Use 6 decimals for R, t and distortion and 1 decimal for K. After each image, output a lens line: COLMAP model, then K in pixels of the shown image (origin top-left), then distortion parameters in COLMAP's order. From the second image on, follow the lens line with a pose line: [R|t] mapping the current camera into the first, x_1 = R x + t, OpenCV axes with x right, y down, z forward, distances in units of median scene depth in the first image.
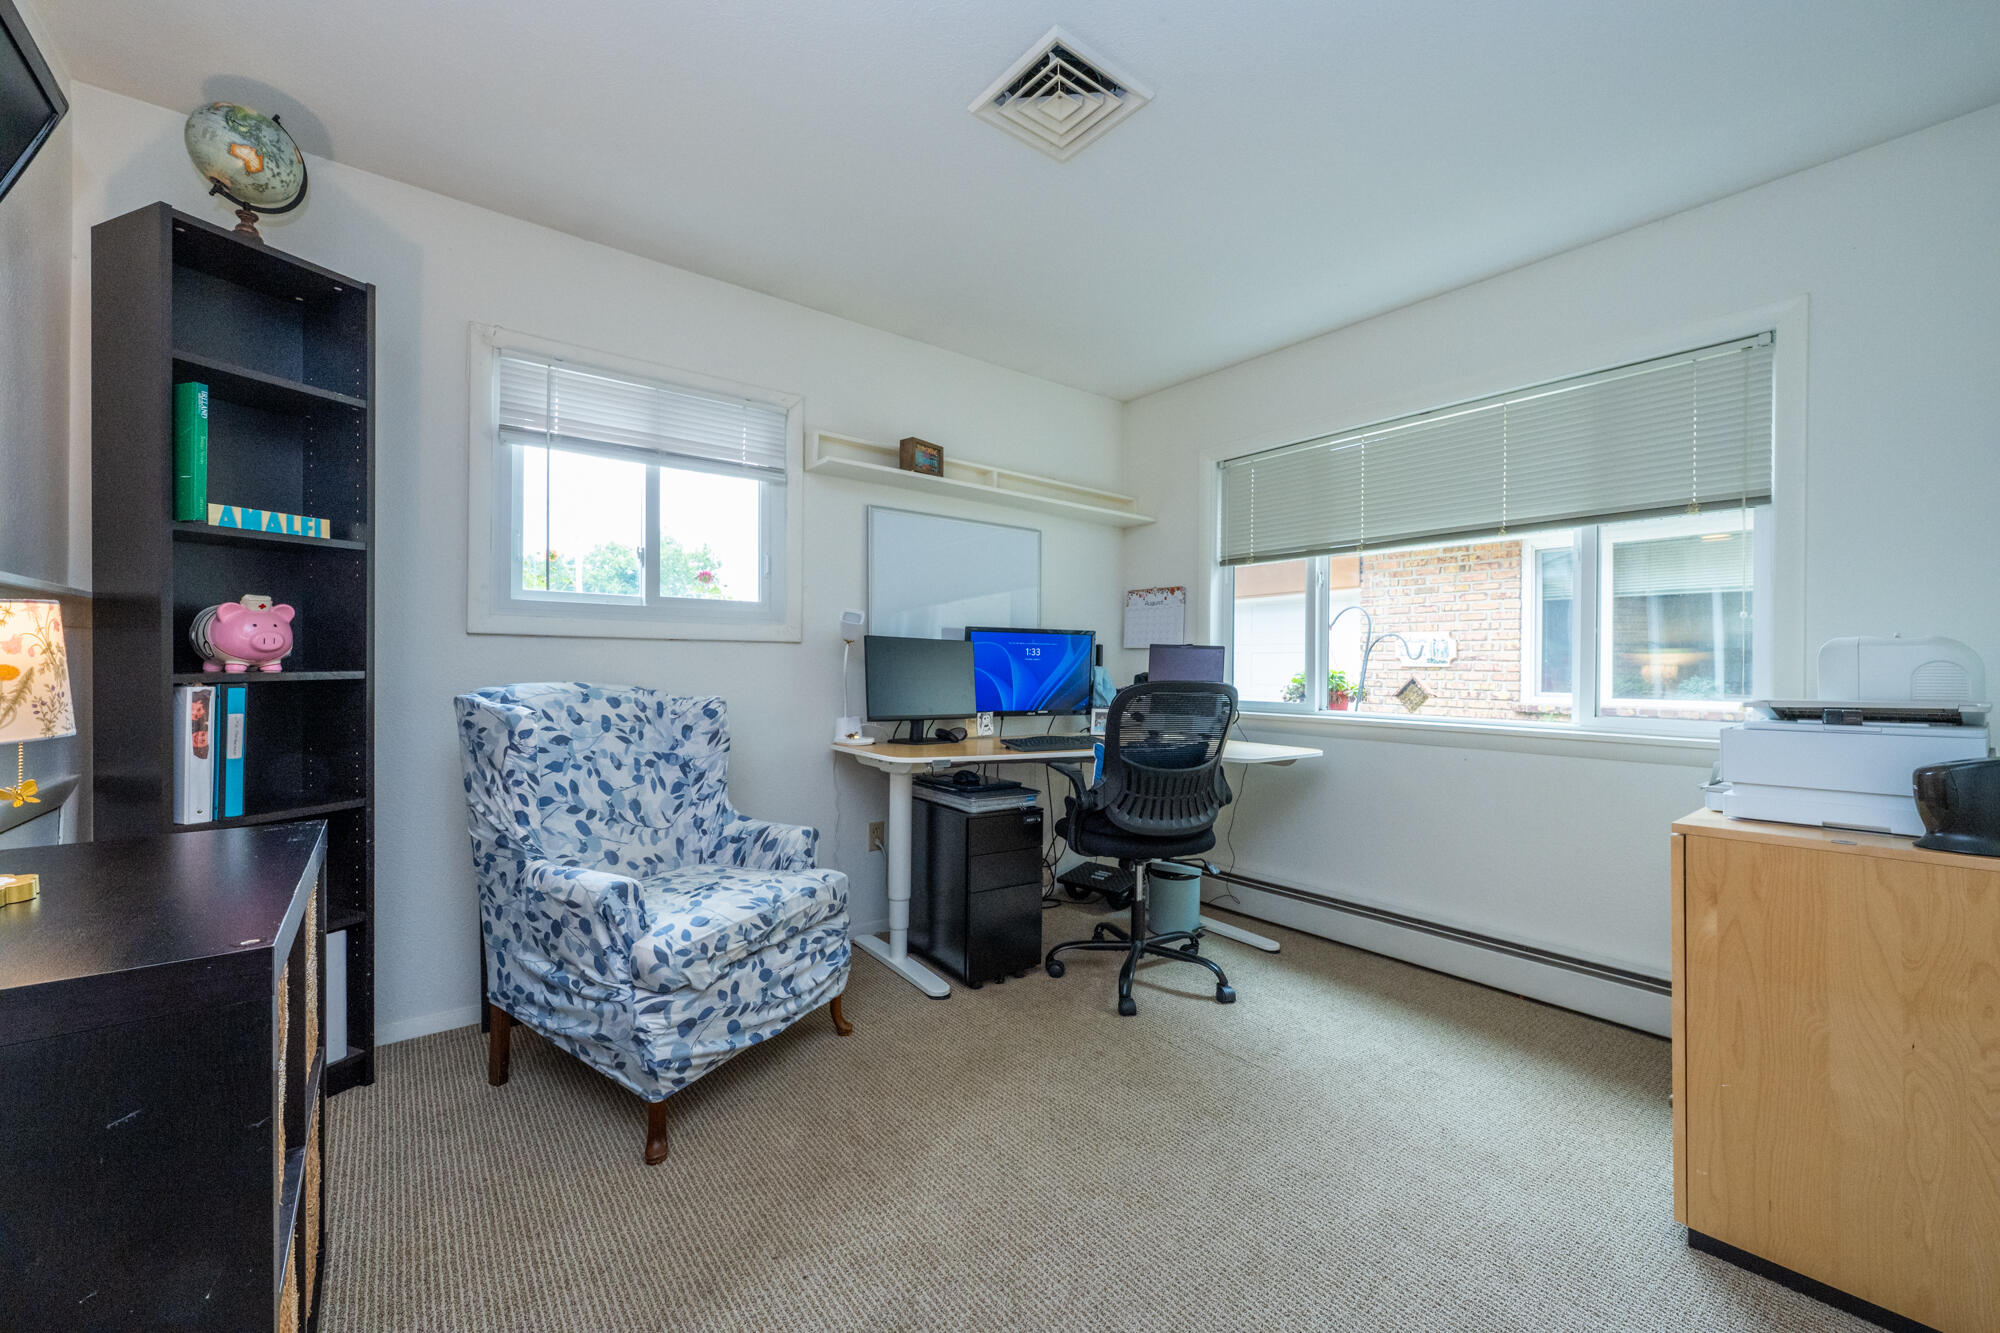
lens RADIAL K [[797.6, 0, 998.2], [0, 797.6, 664.3], [0, 0, 1]] dist [0.002085, -0.000386]
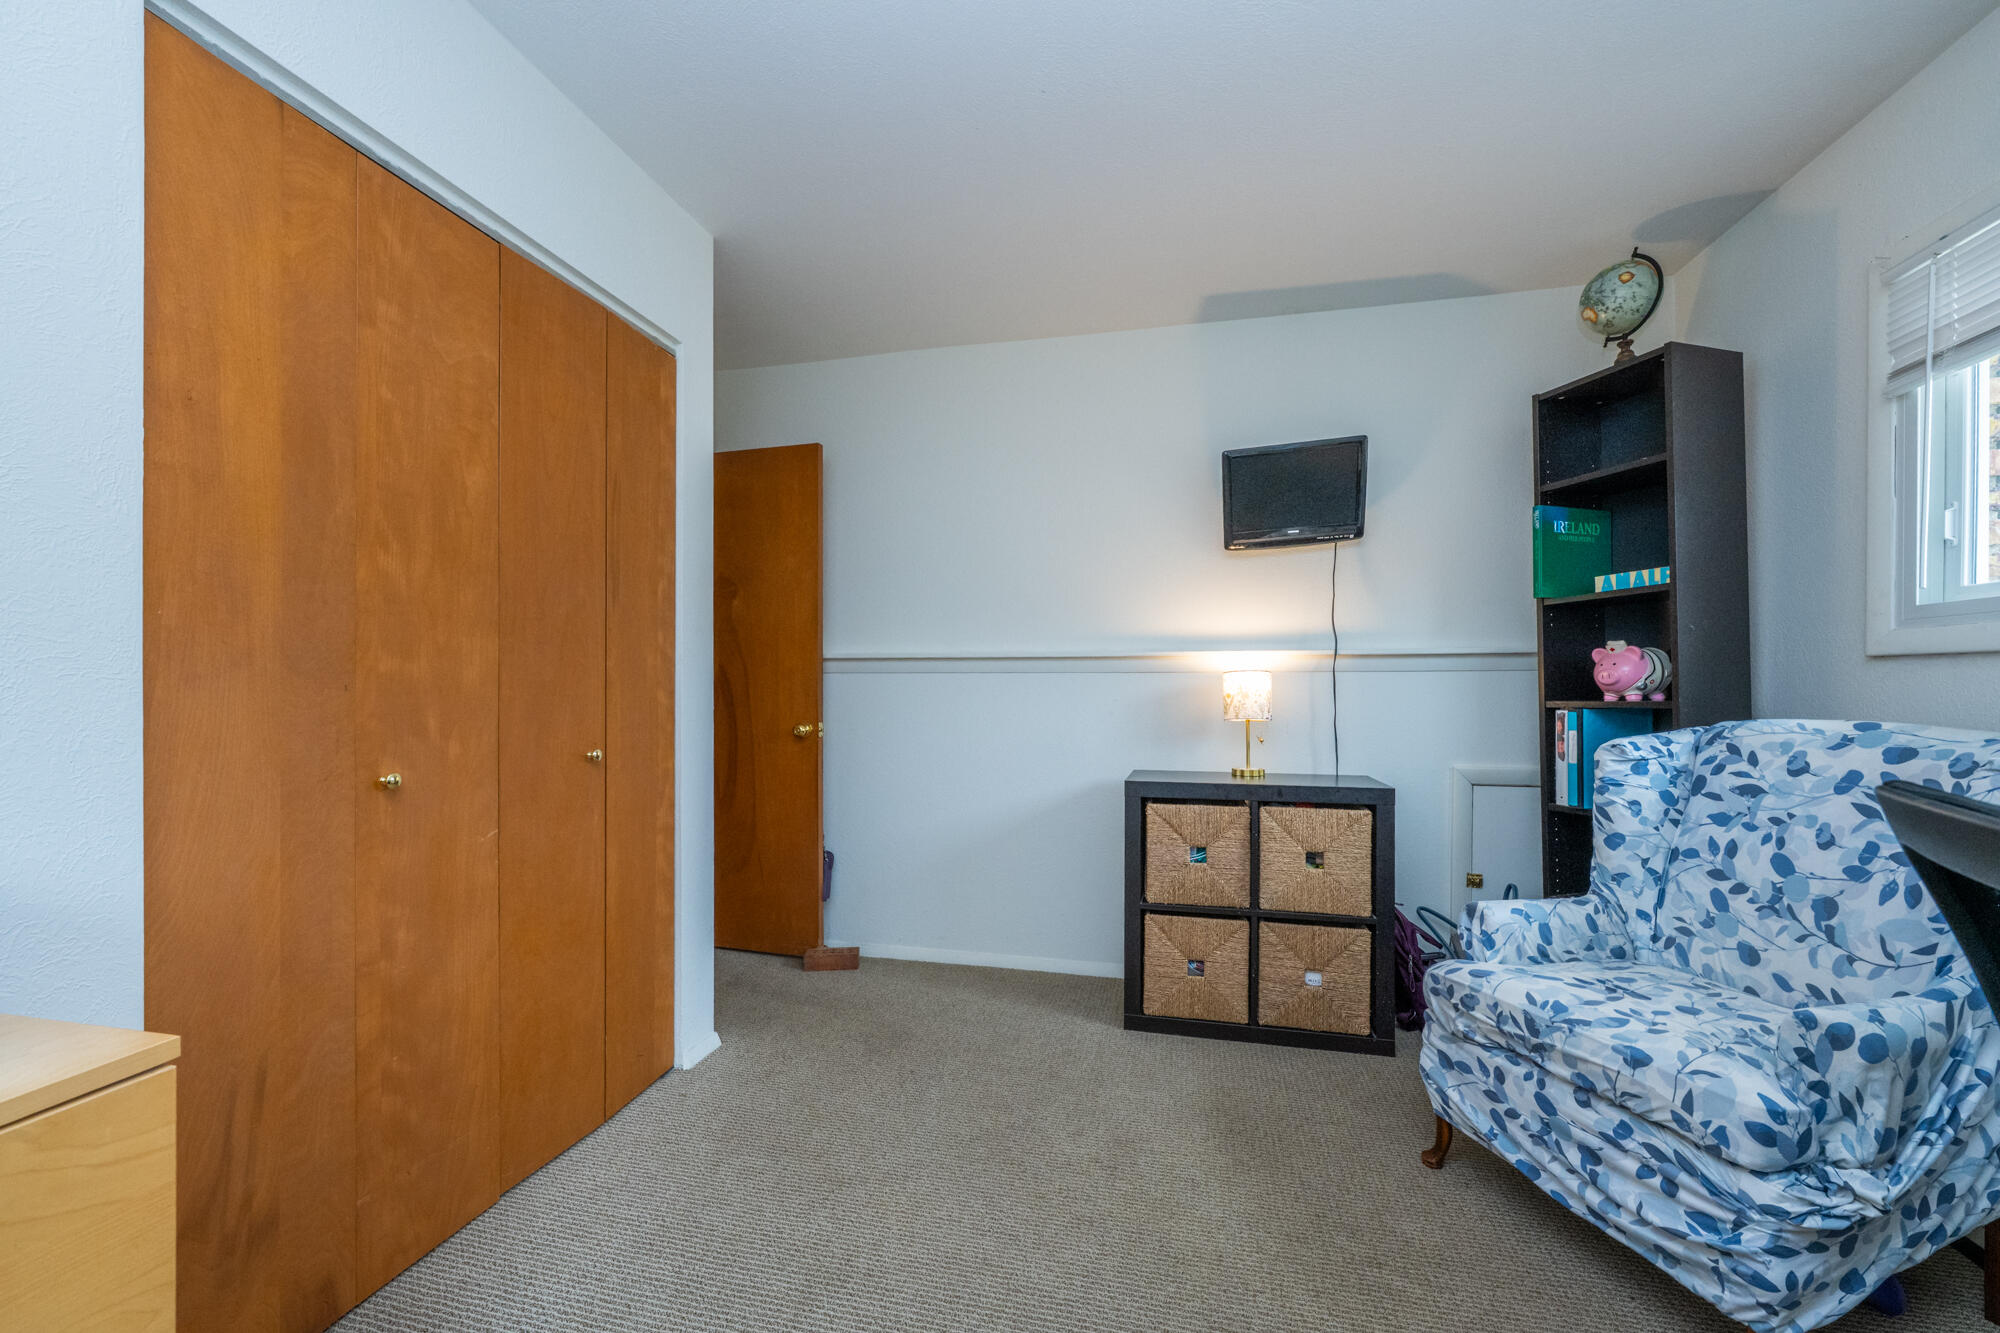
lens RADIAL K [[797.6, 0, 996.8], [0, 797.6, 682.3], [0, 0, 1]] dist [0.002085, -0.000386]
pose [[-0.774983, -0.012295, -0.631862, 0.554694], [-0.008204, 0.999922, -0.009394, 0.000743], [0.631928, -0.002096, -0.775024, 1.175678]]
